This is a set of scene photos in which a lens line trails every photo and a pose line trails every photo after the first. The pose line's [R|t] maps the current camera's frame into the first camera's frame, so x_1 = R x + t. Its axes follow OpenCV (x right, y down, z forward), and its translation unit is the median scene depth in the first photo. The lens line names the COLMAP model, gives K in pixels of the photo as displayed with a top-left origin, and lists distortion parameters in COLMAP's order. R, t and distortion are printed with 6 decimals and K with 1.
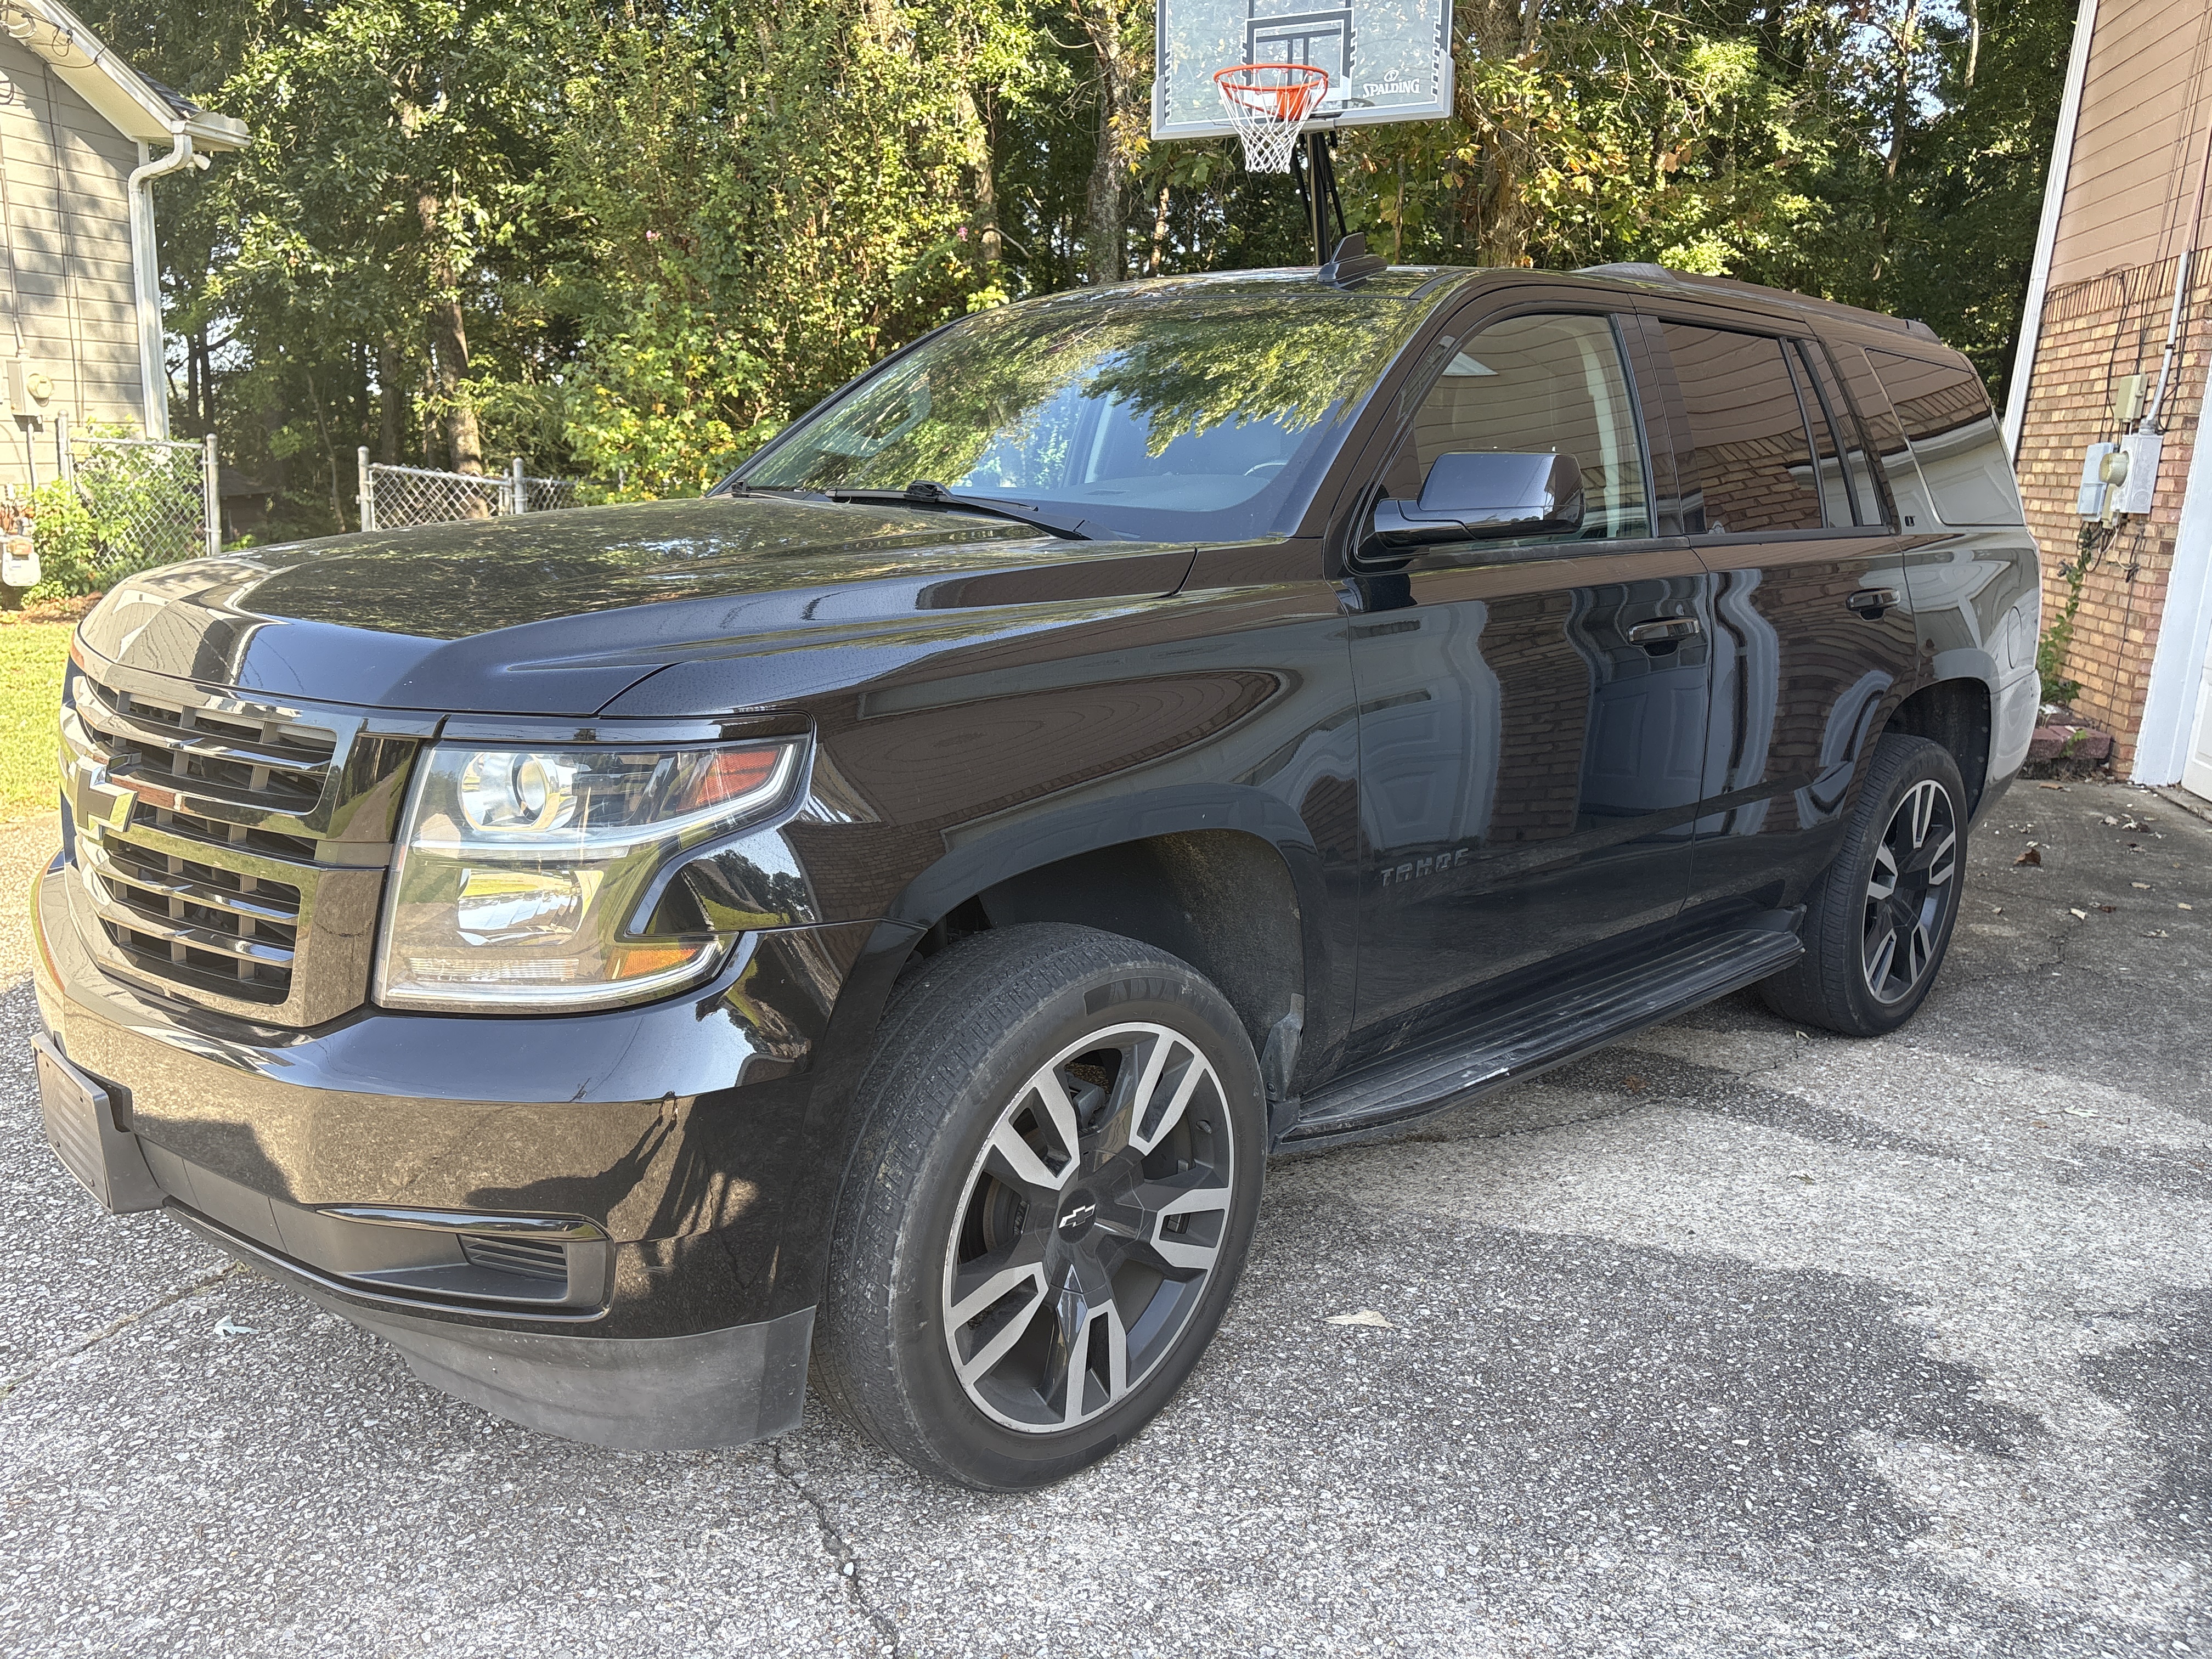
lens RADIAL K [[1708.2, 0, 1106.0], [0, 1708.2, 829.5], [0, 0, 1]] dist [0.041097, -0.037709]
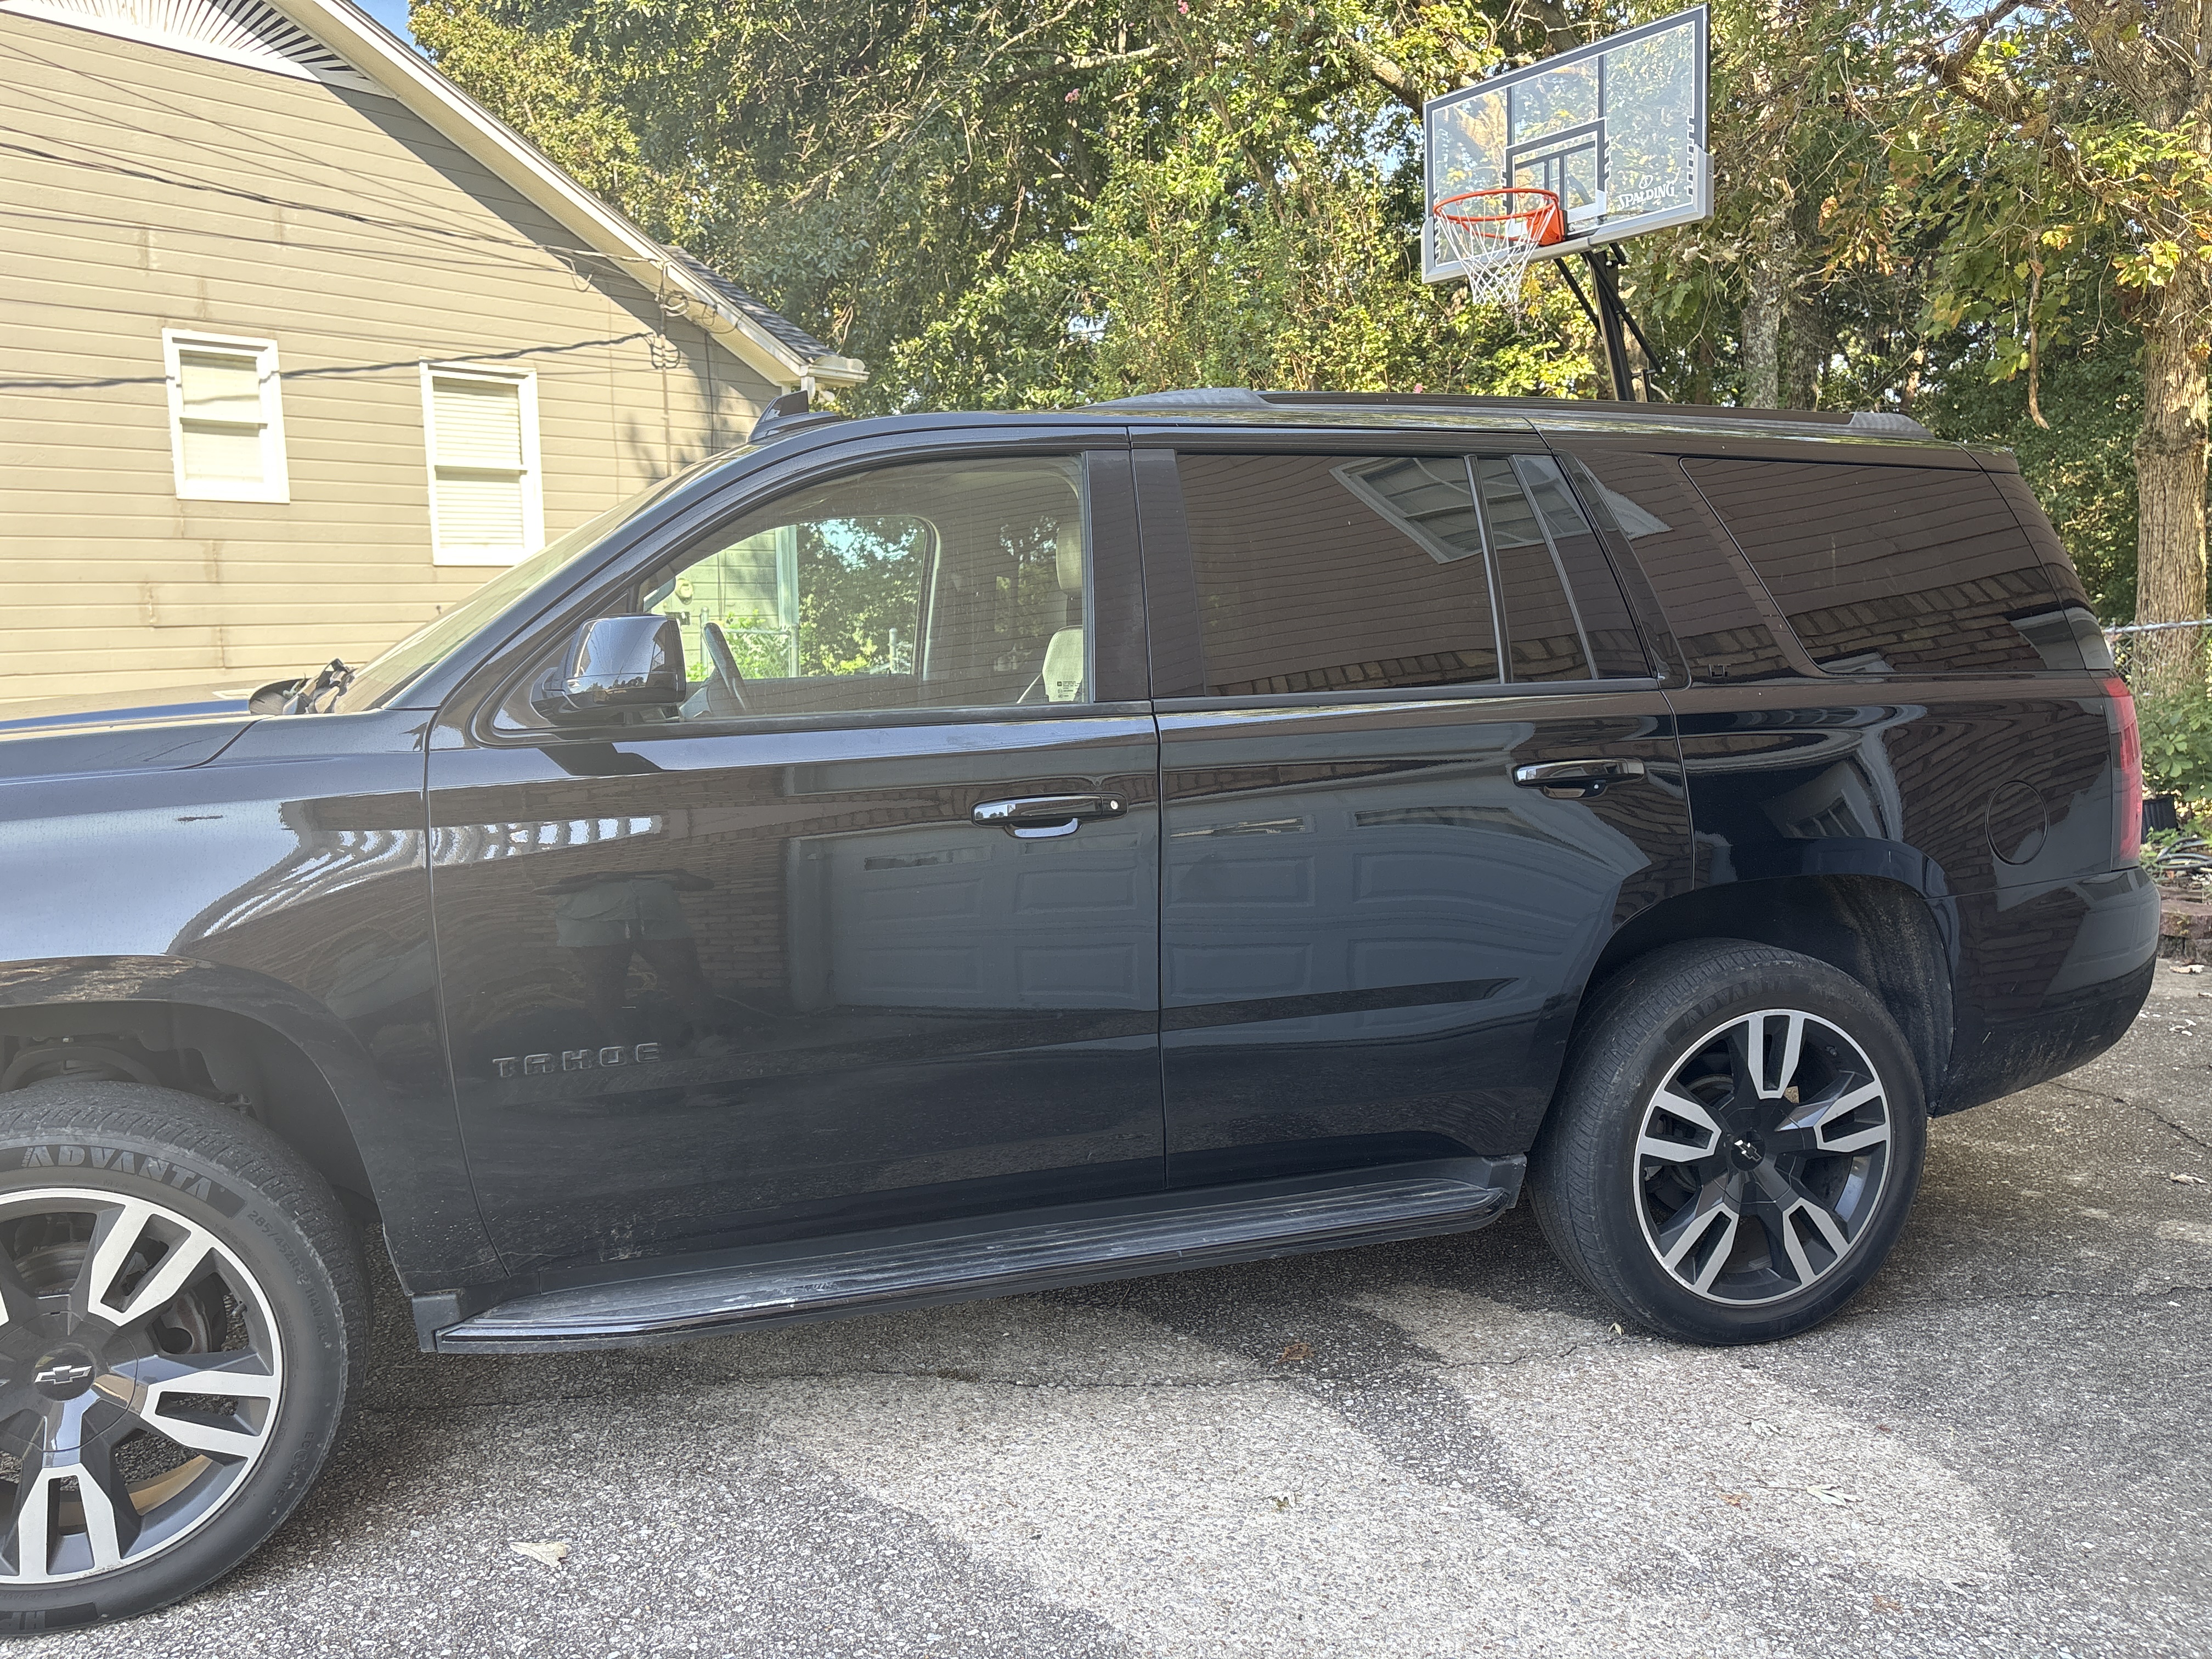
lens RADIAL K [[1676.8, 0, 1106.0], [0, 1676.8, 829.5], [0, 0, 1]] dist [0.043617, -0.043279]
pose [[0.886497, 0.022865, -0.462169, 0.332763], [-0.062614, 0.995520, -0.070849, -0.021651], [0.458478, 0.091746, 0.883957, 0.122430]]
